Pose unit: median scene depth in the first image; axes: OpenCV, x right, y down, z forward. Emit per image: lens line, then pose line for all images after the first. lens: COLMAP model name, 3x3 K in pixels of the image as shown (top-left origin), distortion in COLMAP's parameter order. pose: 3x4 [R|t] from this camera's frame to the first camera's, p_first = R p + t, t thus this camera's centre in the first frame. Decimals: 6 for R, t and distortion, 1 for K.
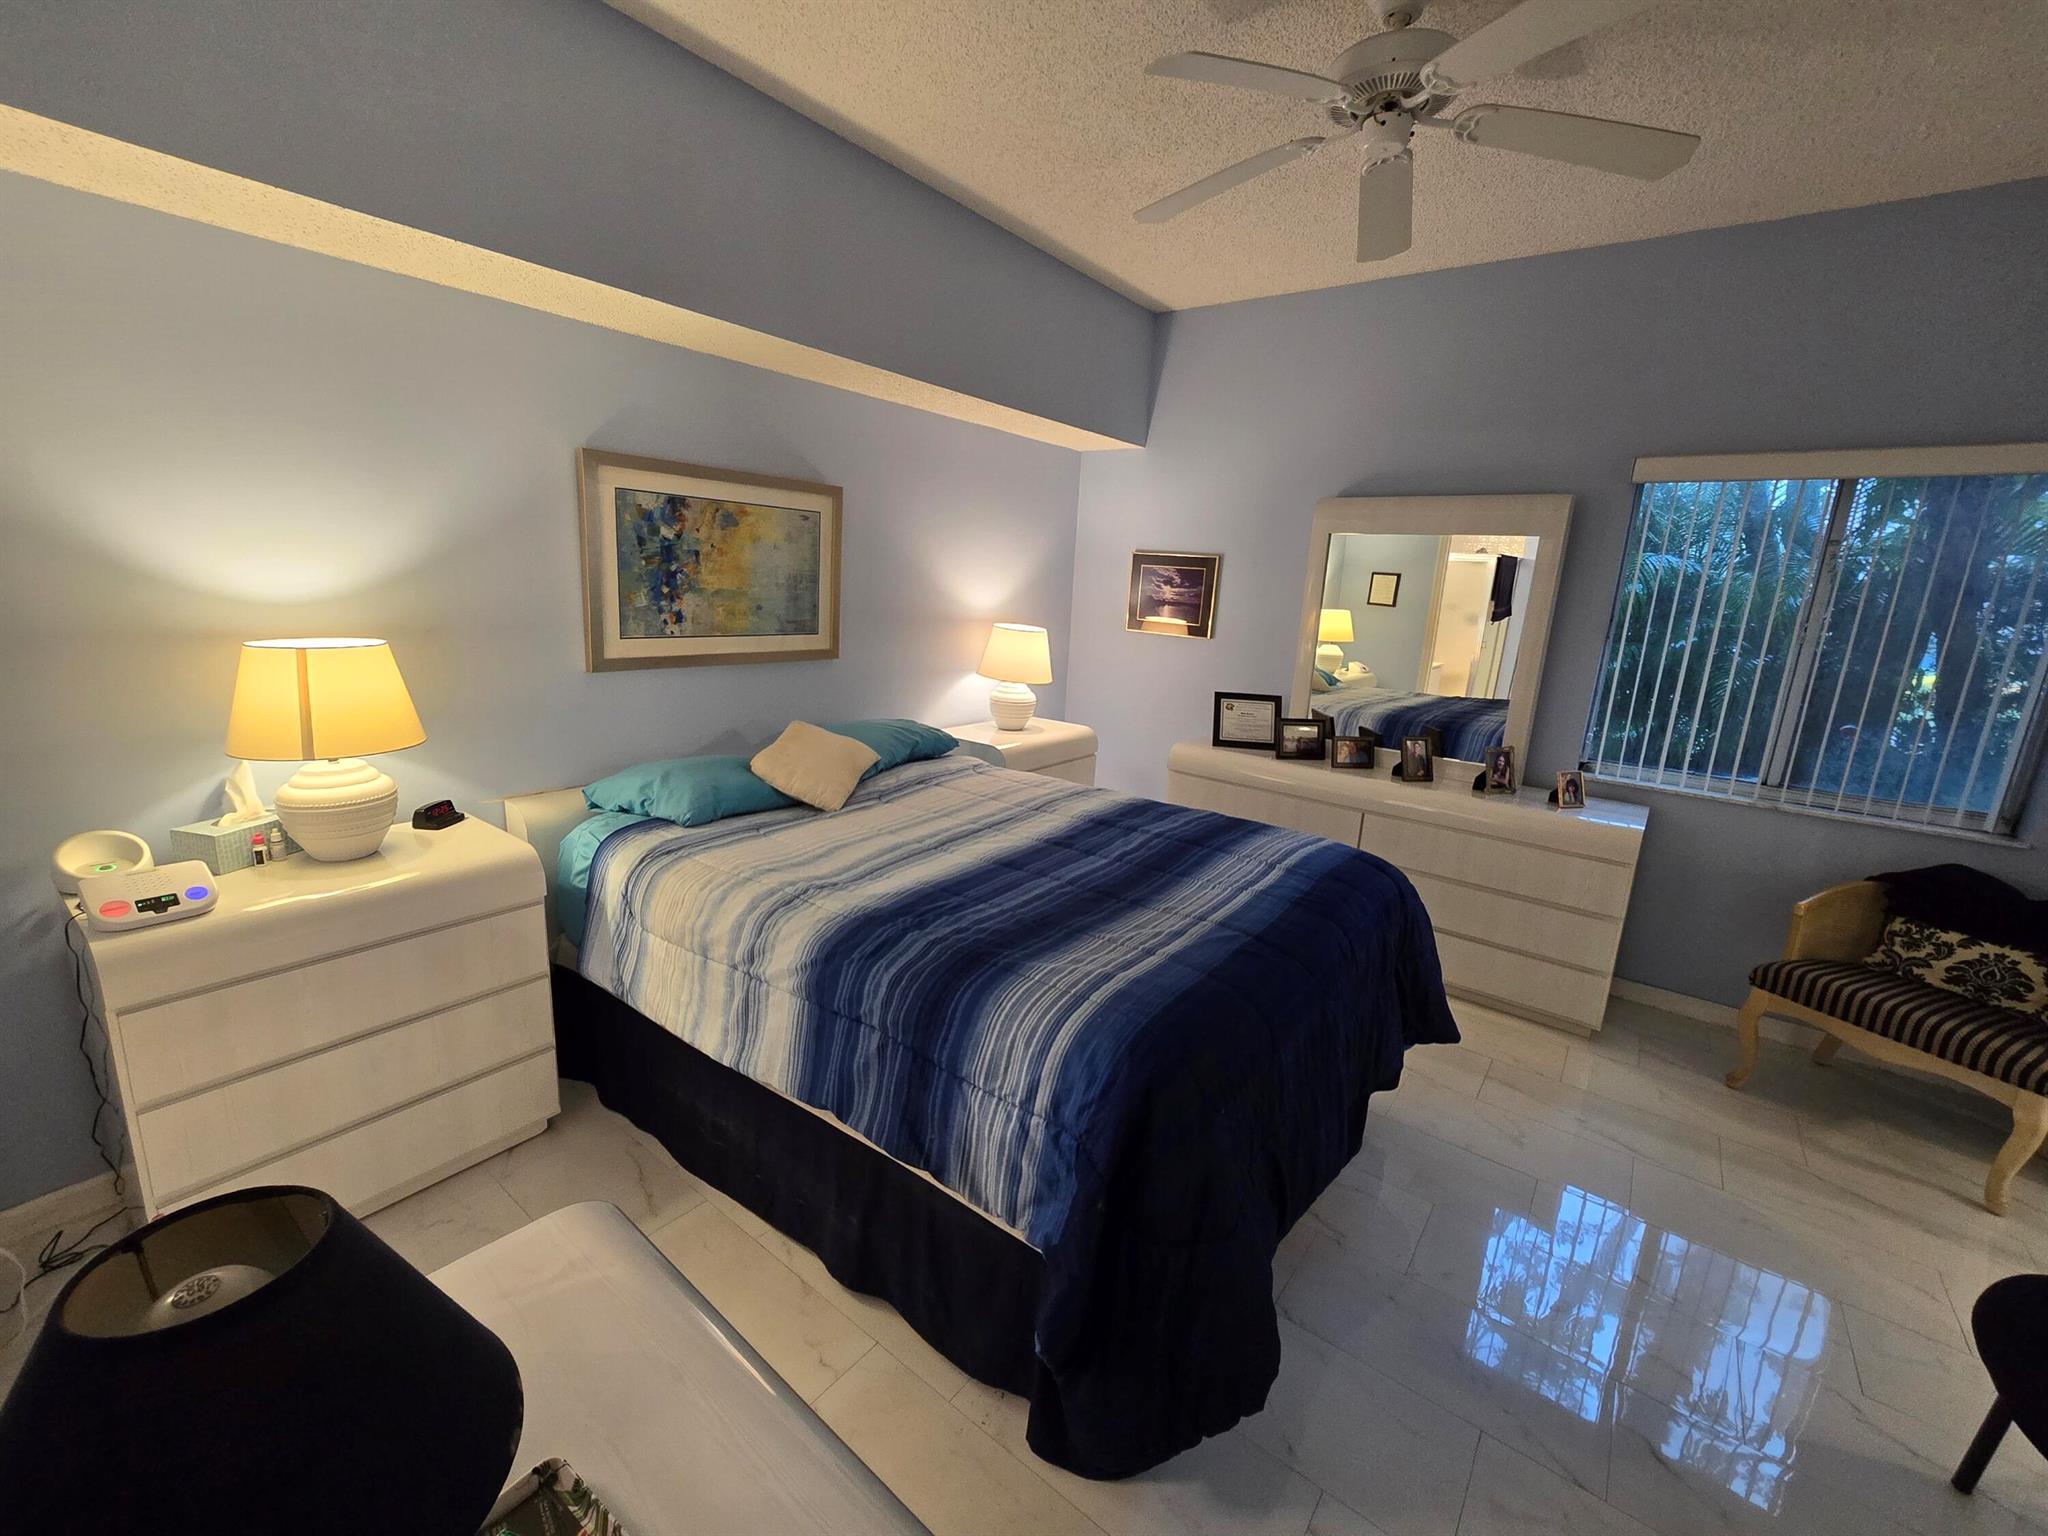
lens RADIAL K [[841.2, 0, 1001.9], [0, 841.2, 759.9], [0, 0, 1]] dist [-0.003797, 0.000600]
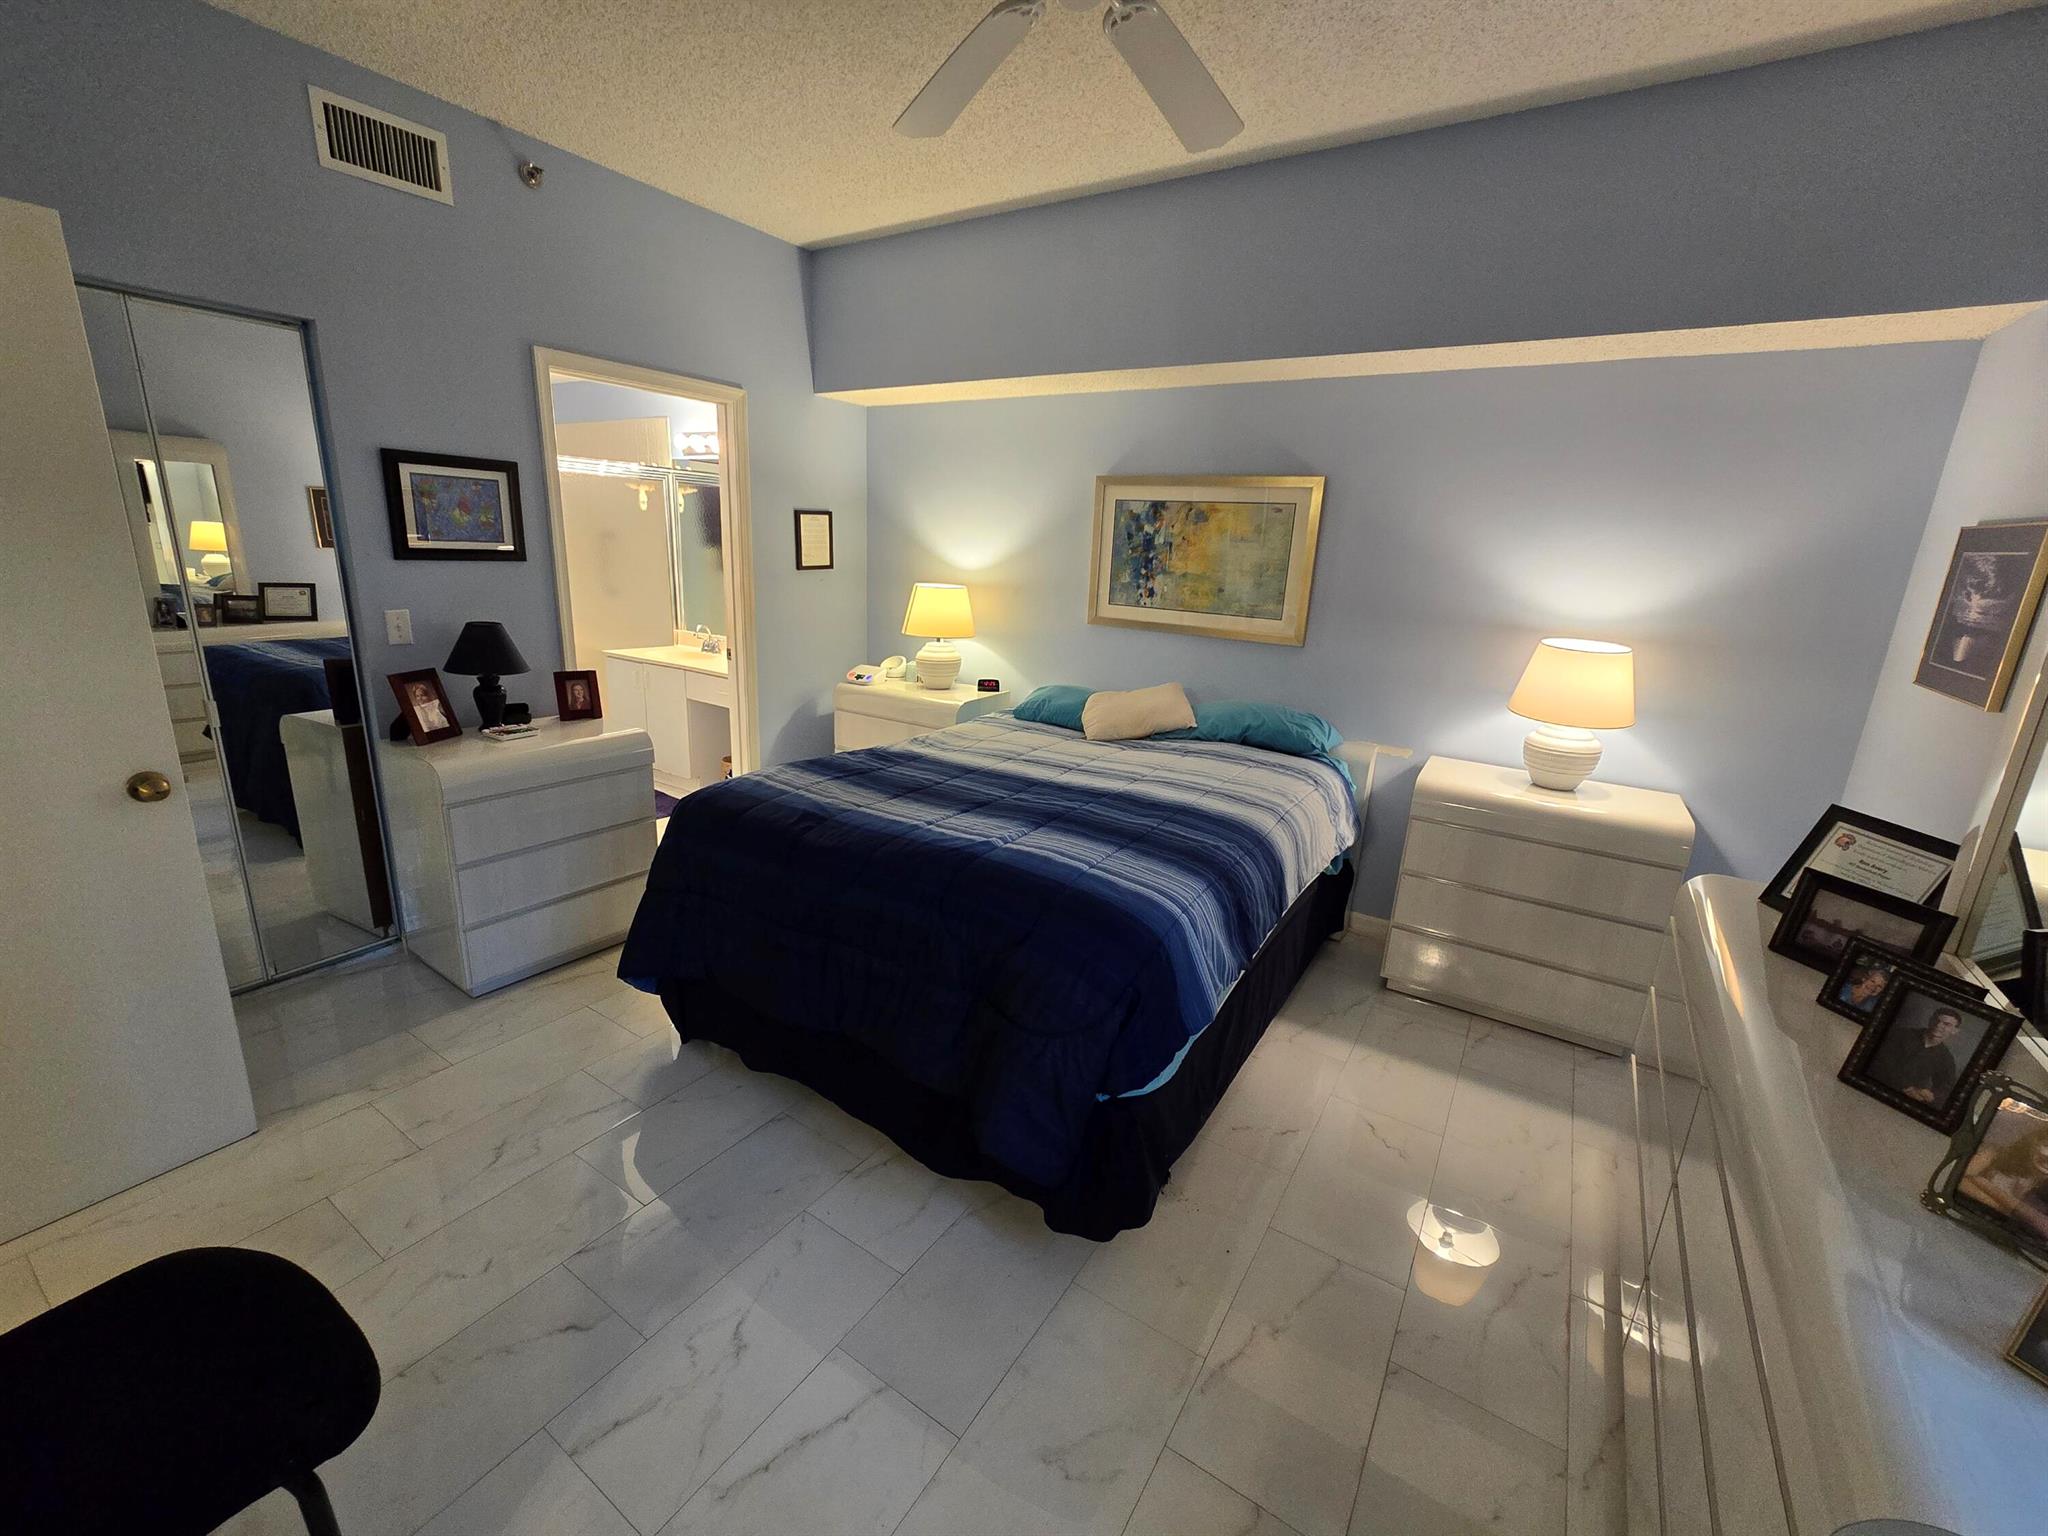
lens RADIAL K [[841.2, 0, 1021.0], [0, 841.2, 762.7], [0, 0, 1]] dist [-0.003797, 0.000600]
pose [[0.096647, 0.212240, -0.972427, 0.981198], [-0.251530, 0.950496, 0.182454, -0.108237], [0.963012, 0.226961, 0.145247, 0.690702]]
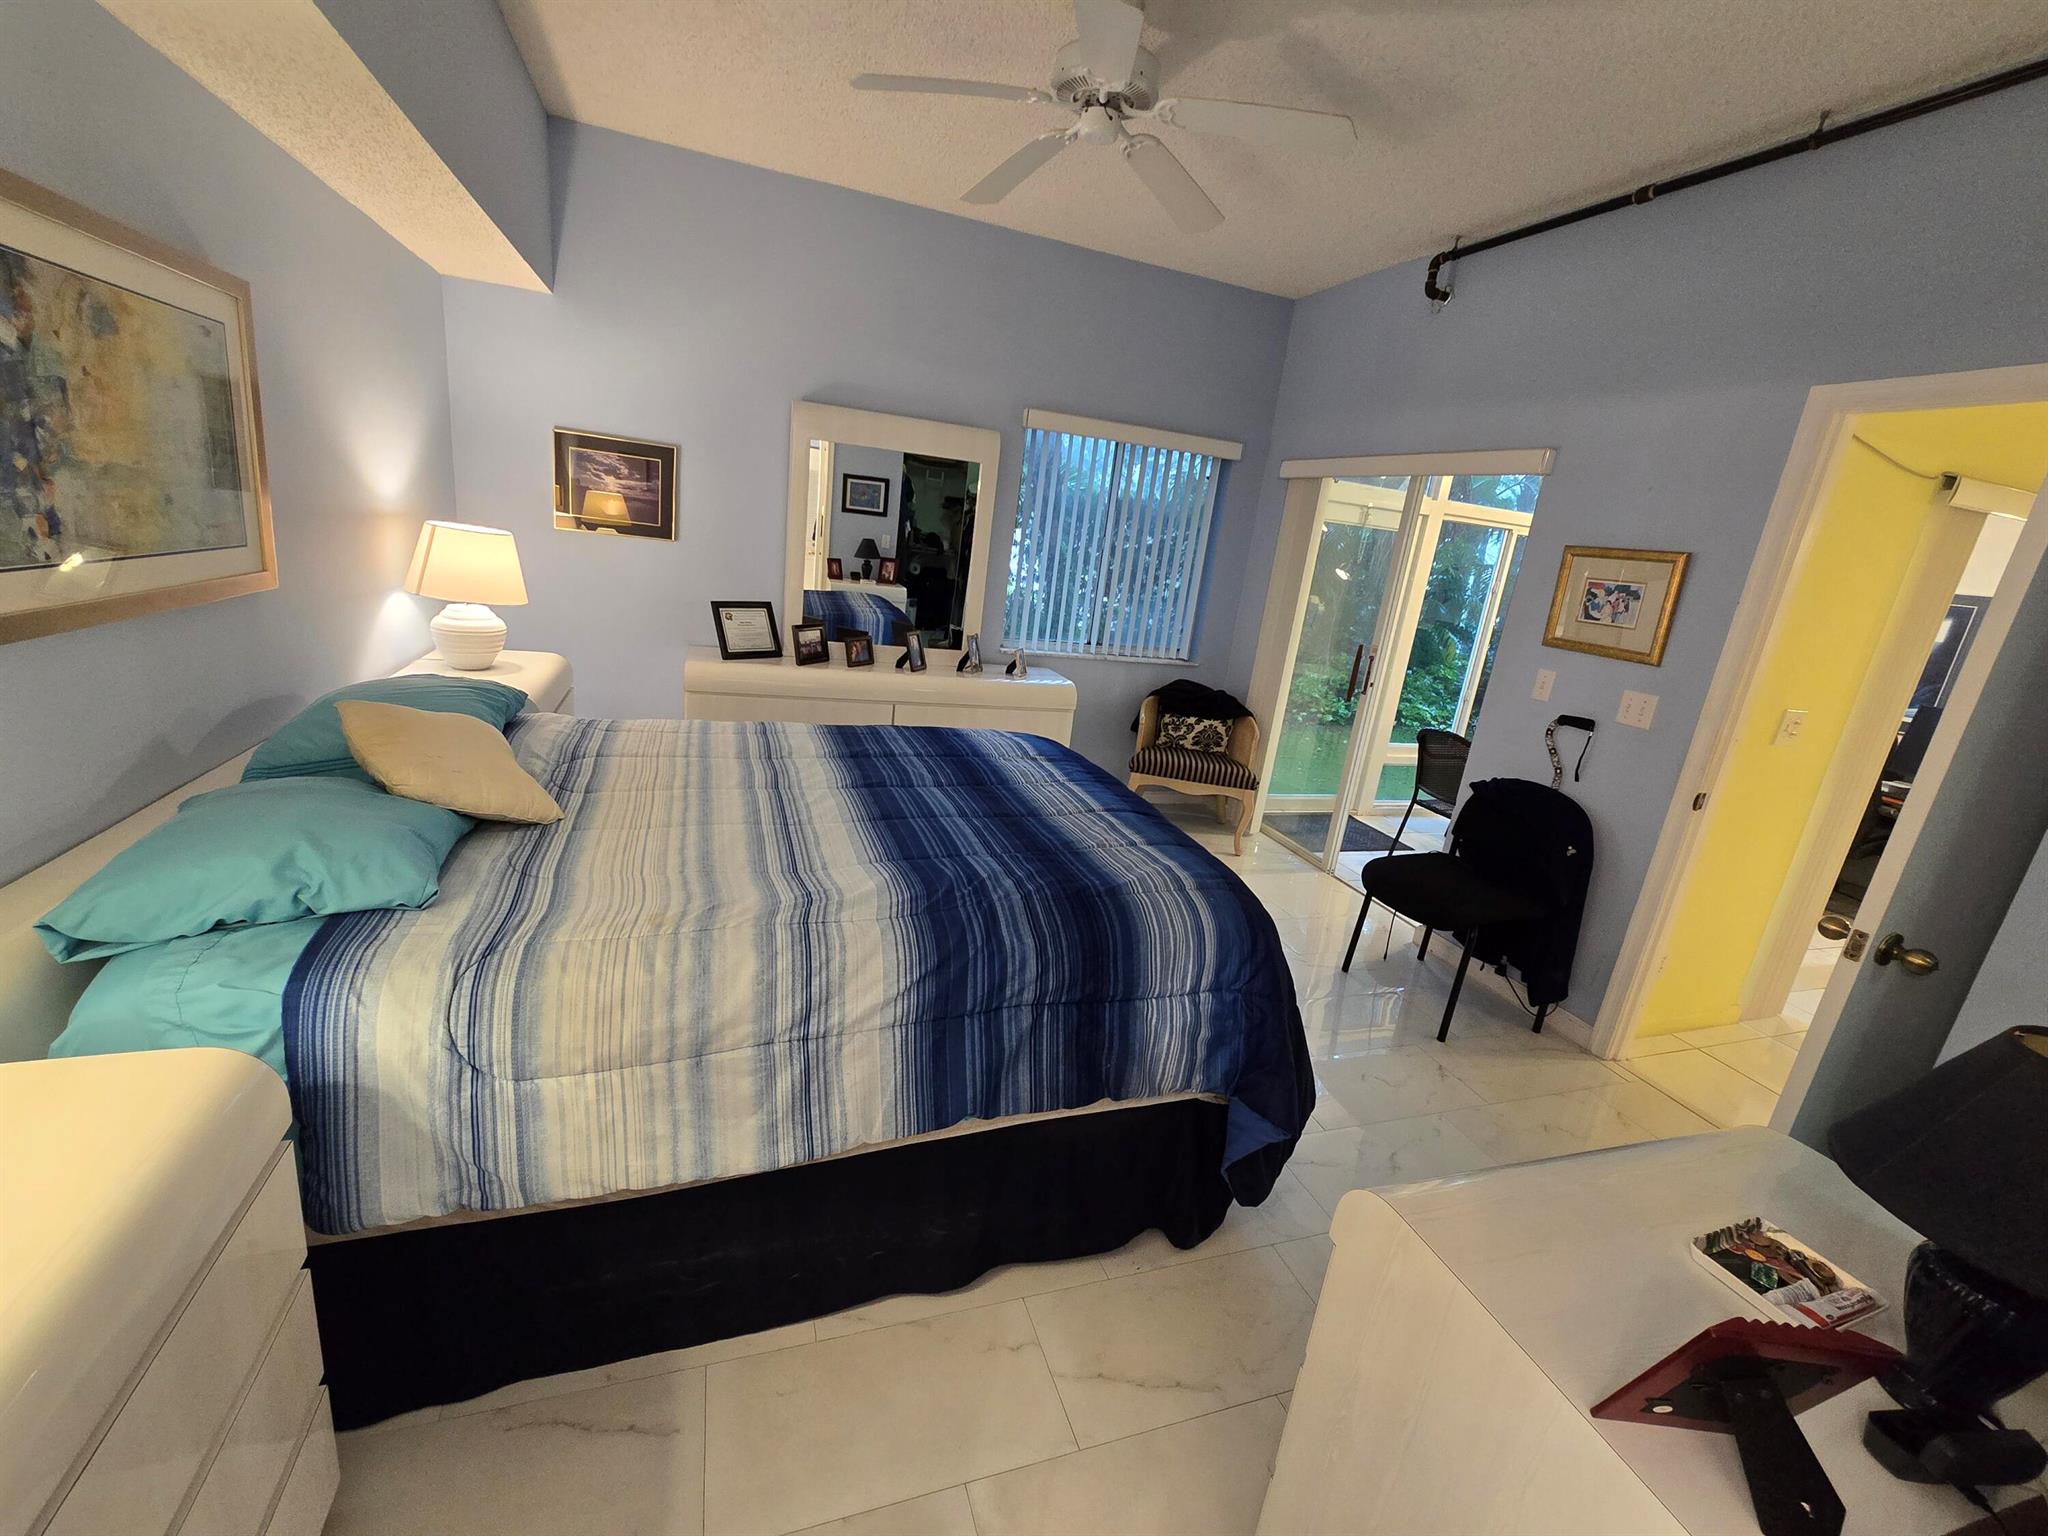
lens RADIAL K [[841.2, 0, 1014.8], [0, 841.2, 763.0], [0, 0, 1]] dist [-0.003797, 0.000600]
pose [[0.547794, -0.214806, 0.808567, -0.514901], [0.097287, 0.976275, 0.193449, -0.078459], [-0.830937, -0.027307, 0.555696, 0.291427]]
